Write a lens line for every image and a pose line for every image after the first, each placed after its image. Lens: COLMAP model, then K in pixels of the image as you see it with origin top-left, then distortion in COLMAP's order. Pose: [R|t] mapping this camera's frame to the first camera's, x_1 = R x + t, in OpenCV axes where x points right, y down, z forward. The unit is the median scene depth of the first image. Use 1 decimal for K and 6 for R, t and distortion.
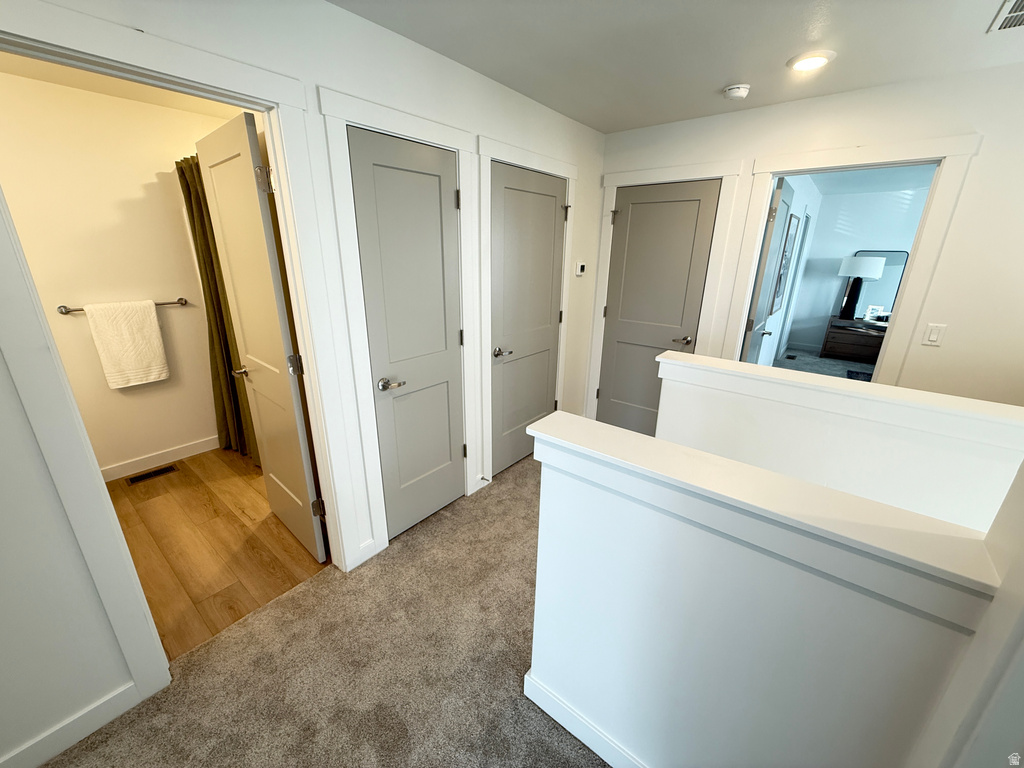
lens RADIAL K [[408.9, 0, 508.2], [0, 408.9, 392.2], [0, 0, 1]] dist [-0.002179, -0.000230]
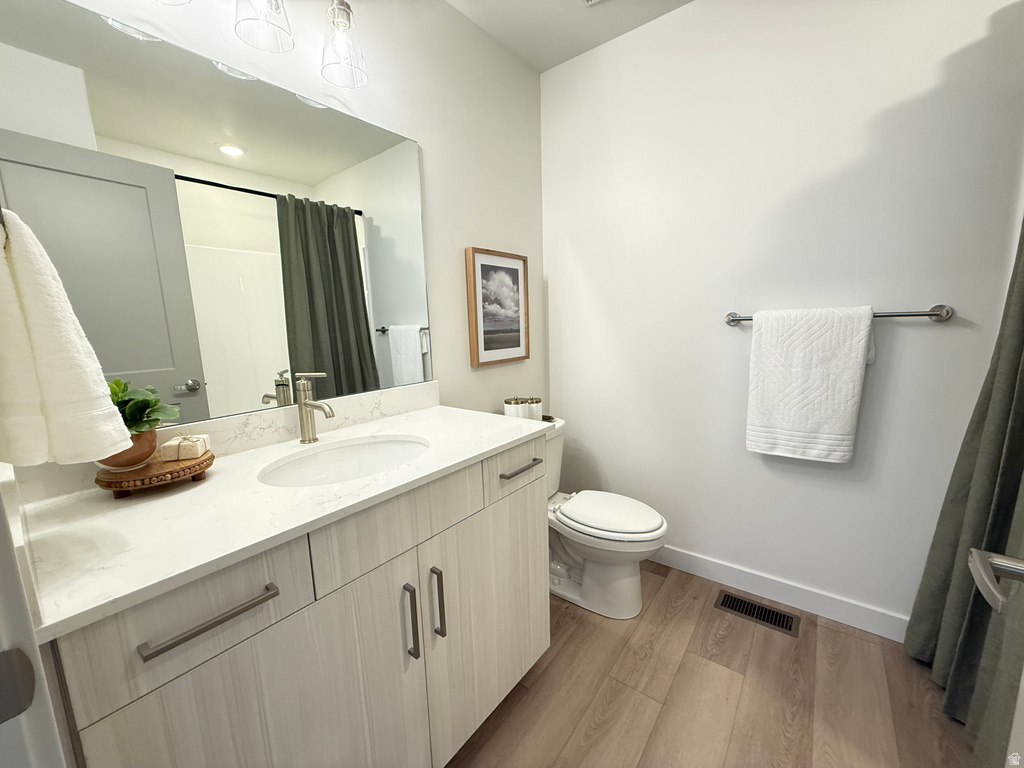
lens RADIAL K [[408.9, 0, 512.0], [0, 408.9, 384.2], [0, 0, 1]] dist [-0.002179, -0.000230]
pose [[0.034531, 0.129908, -0.990925, -0.370726], [-0.309437, 0.944182, 0.112998, -0.056643], [0.950293, 0.302727, 0.072802, 0.554629]]
